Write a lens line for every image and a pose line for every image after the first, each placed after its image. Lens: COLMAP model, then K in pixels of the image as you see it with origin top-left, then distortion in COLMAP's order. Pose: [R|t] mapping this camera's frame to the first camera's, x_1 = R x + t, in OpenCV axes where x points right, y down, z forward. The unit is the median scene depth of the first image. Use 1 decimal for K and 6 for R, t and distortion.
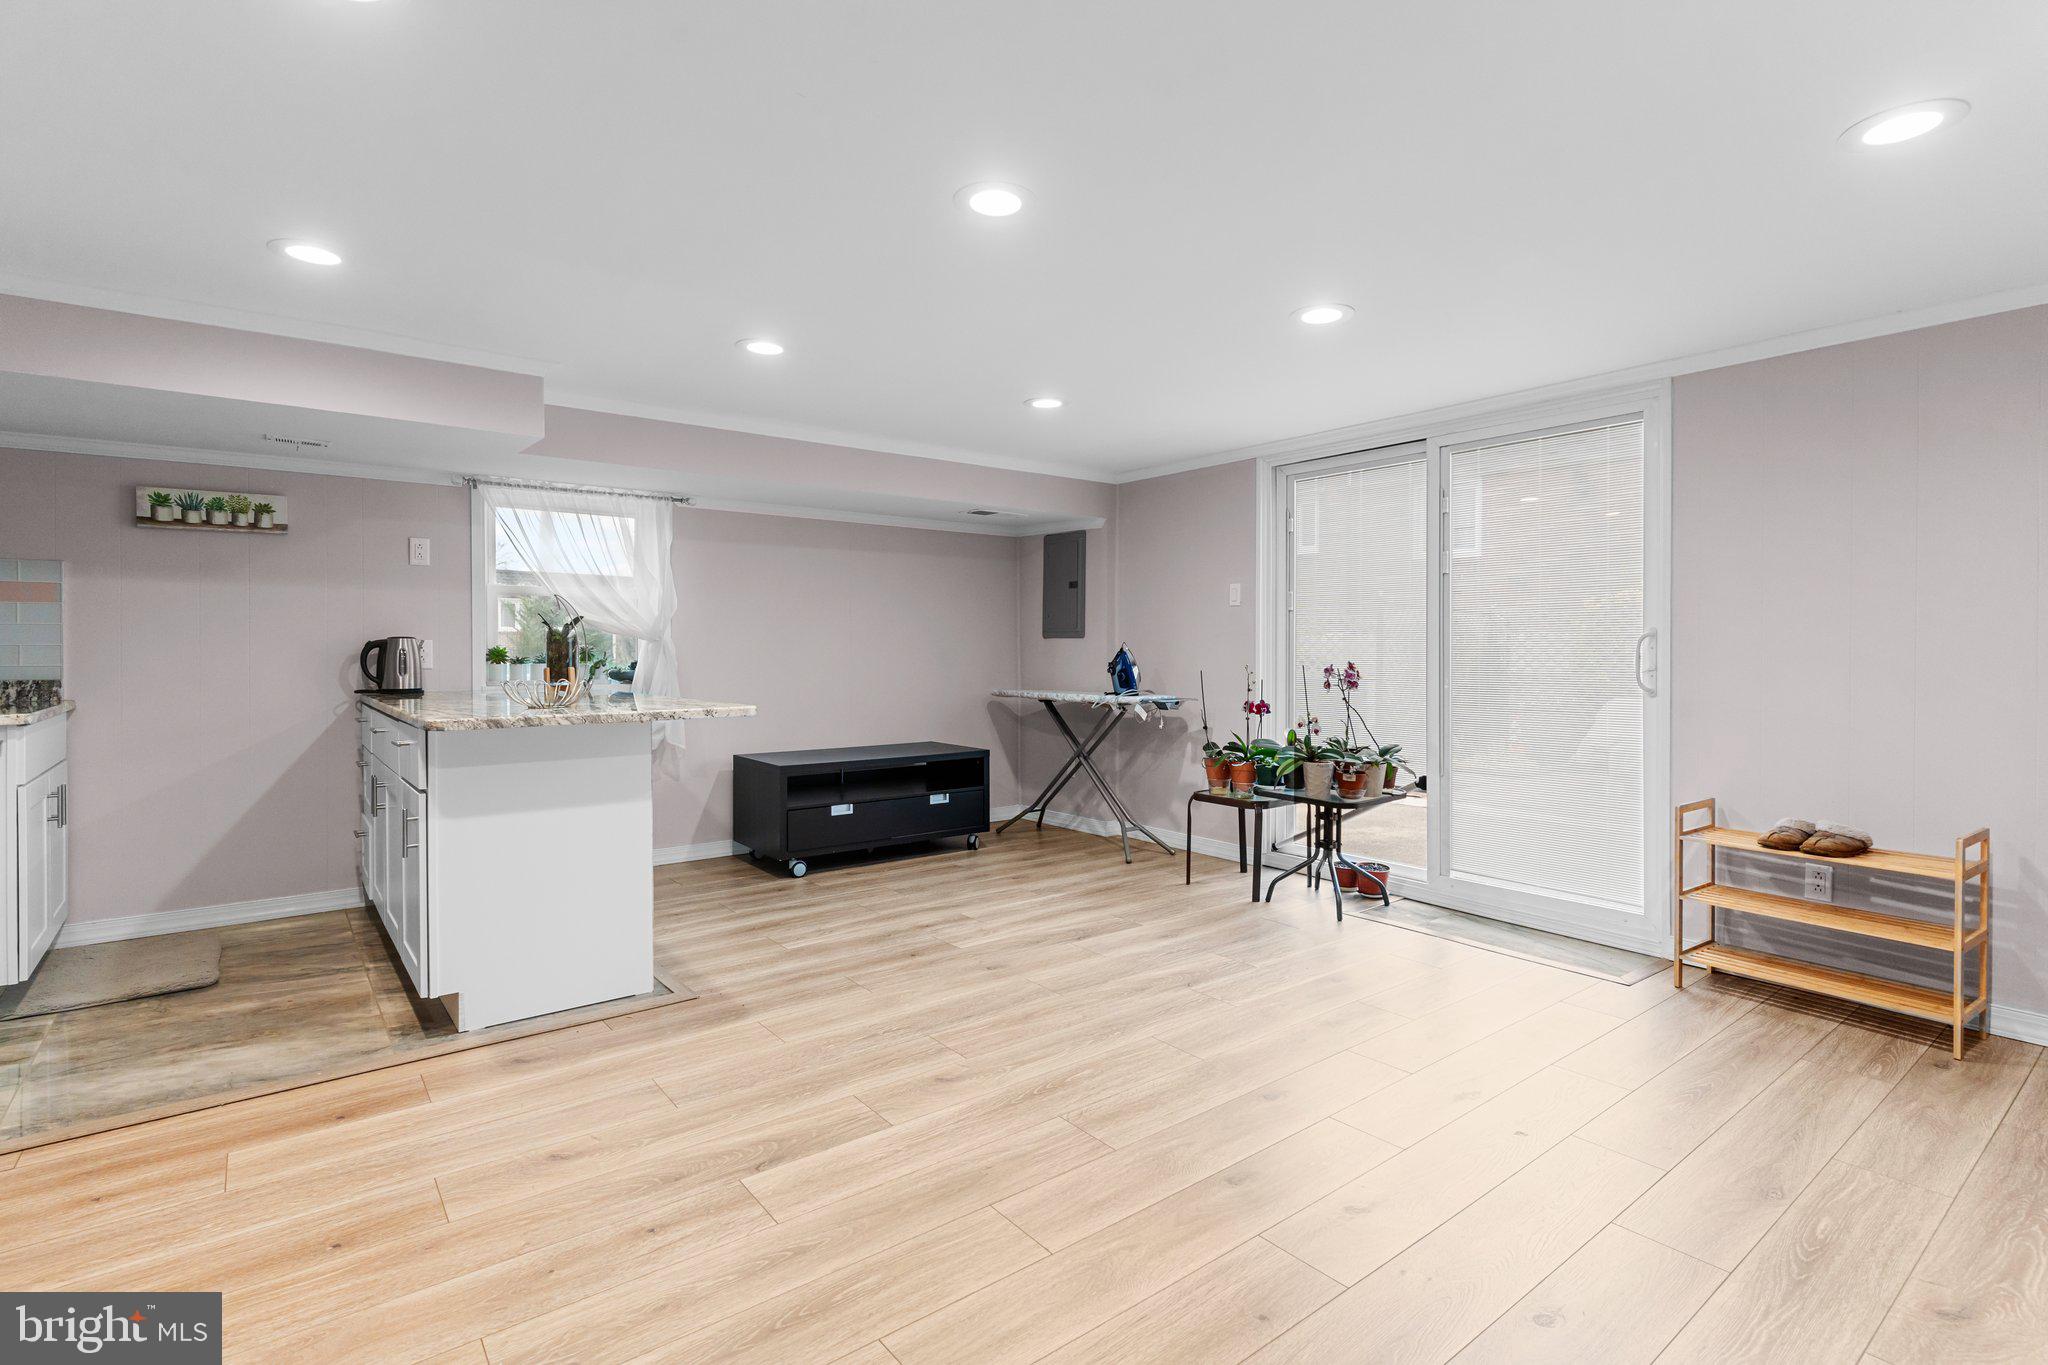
lens RADIAL K [[980.4, 0, 1017.7], [0, 980.4, 654.7], [0, 0, 1]] dist [0.002002, 0.000509]
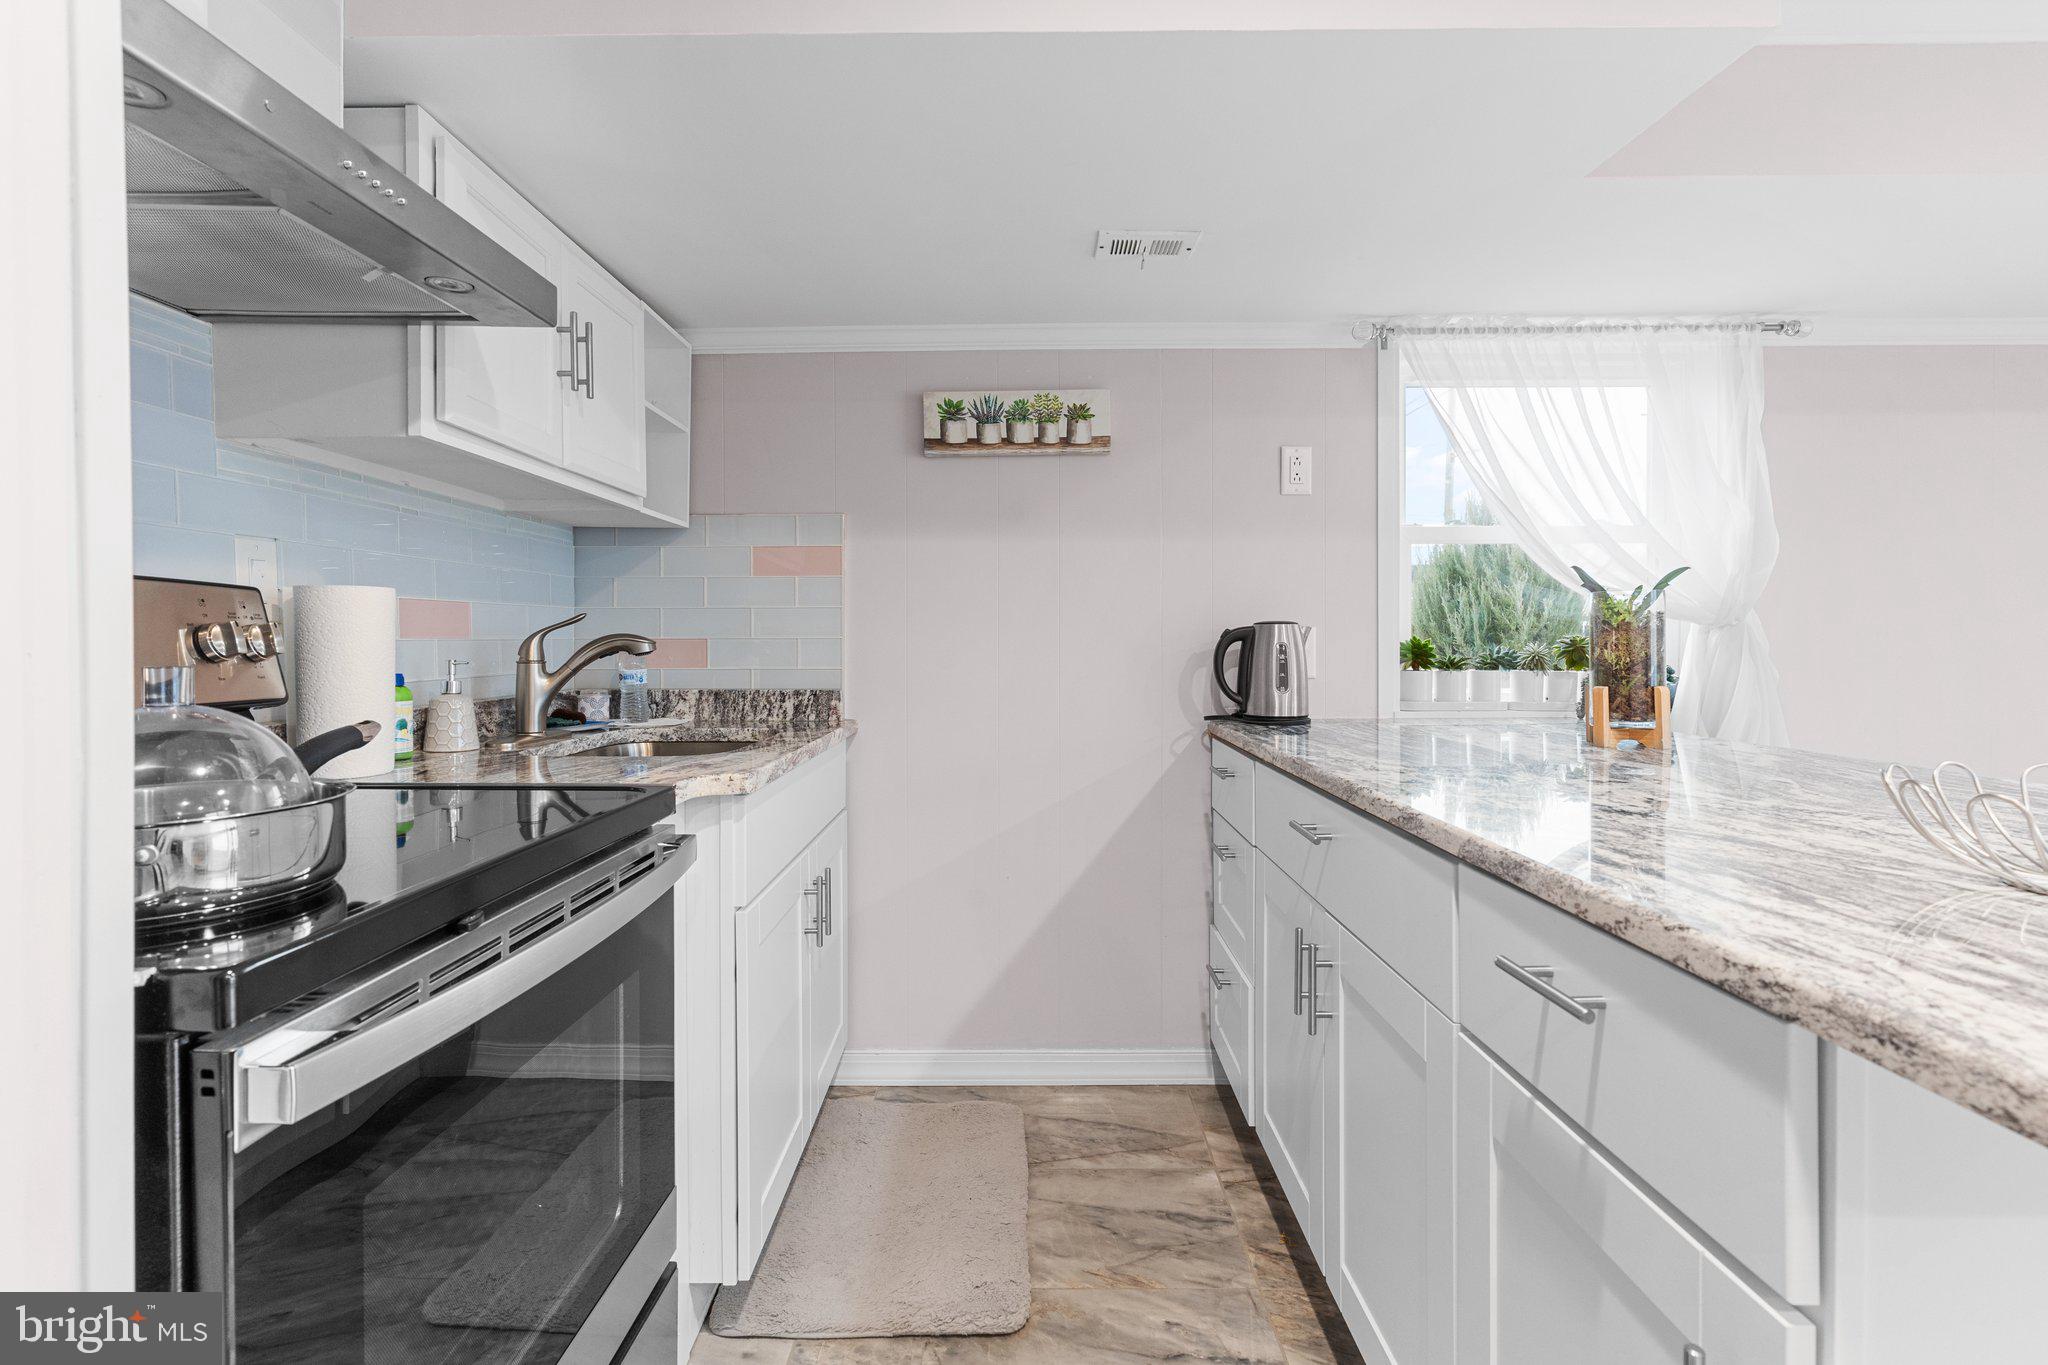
lens RADIAL K [[980.4, 0, 1023.6], [0, 980.4, 657.0], [0, 0, 1]] dist [0.002002, 0.000509]
pose [[0.788023, 0.010109, -0.615563, -0.447079], [-0.001598, 0.999895, 0.014374, -0.006411], [0.615644, -0.010343, 0.787956, 0.531139]]
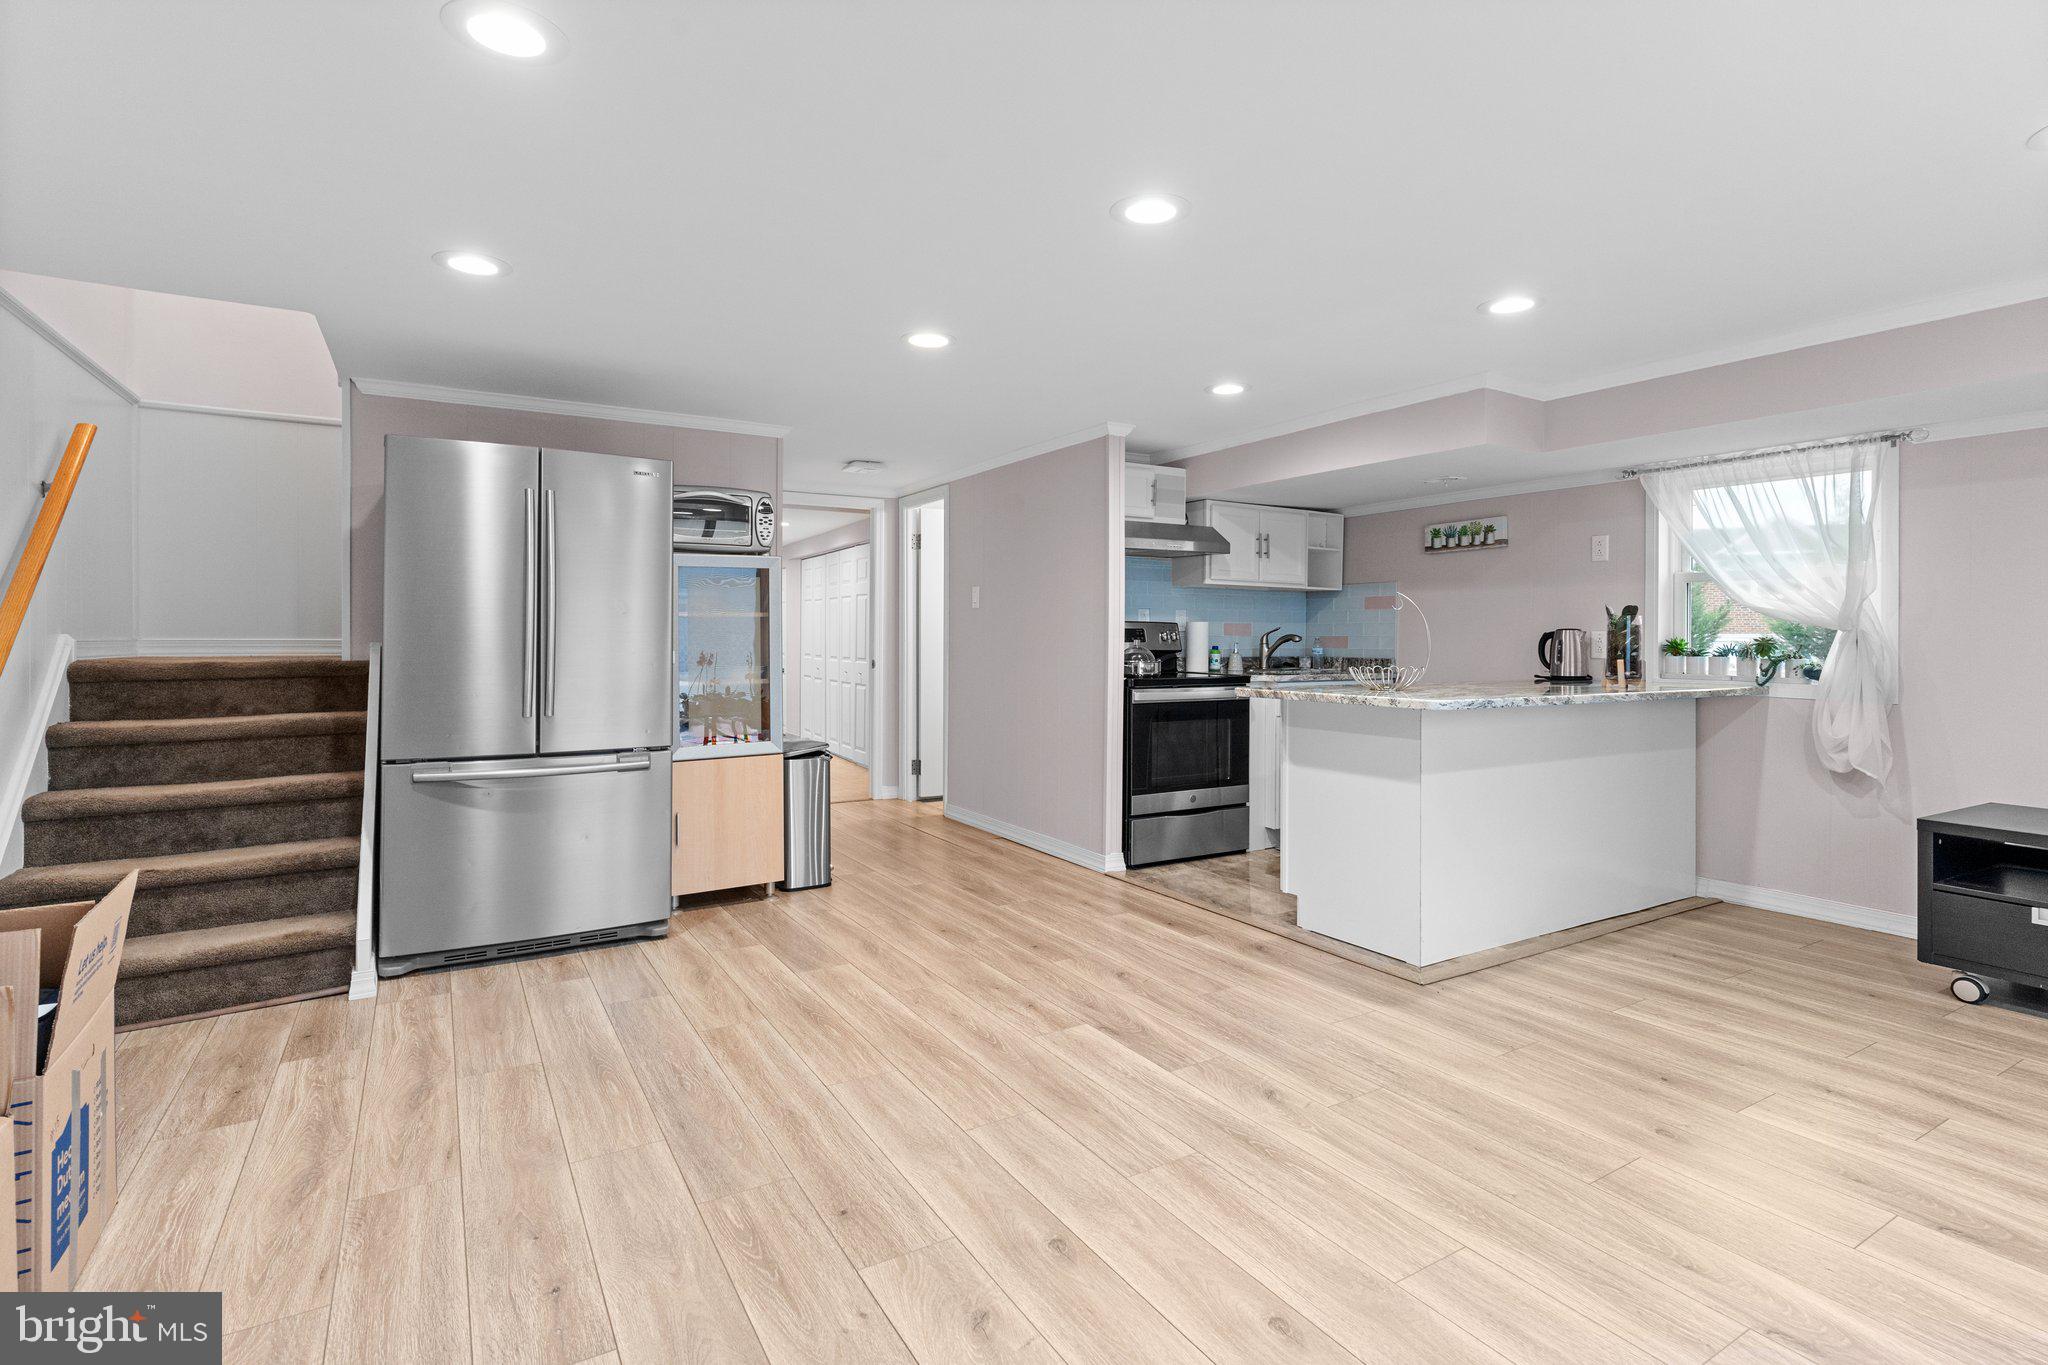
lens RADIAL K [[980.4, 0, 1022.1], [0, 980.4, 637.6], [0, 0, 1]] dist [0.002002, 0.000509]
pose [[-0.116998, 0.000762, -0.993132, 0.601133], [-0.009687, 0.999951, 0.001908, -0.004893], [0.993085, 0.009844, -0.116985, 0.584264]]
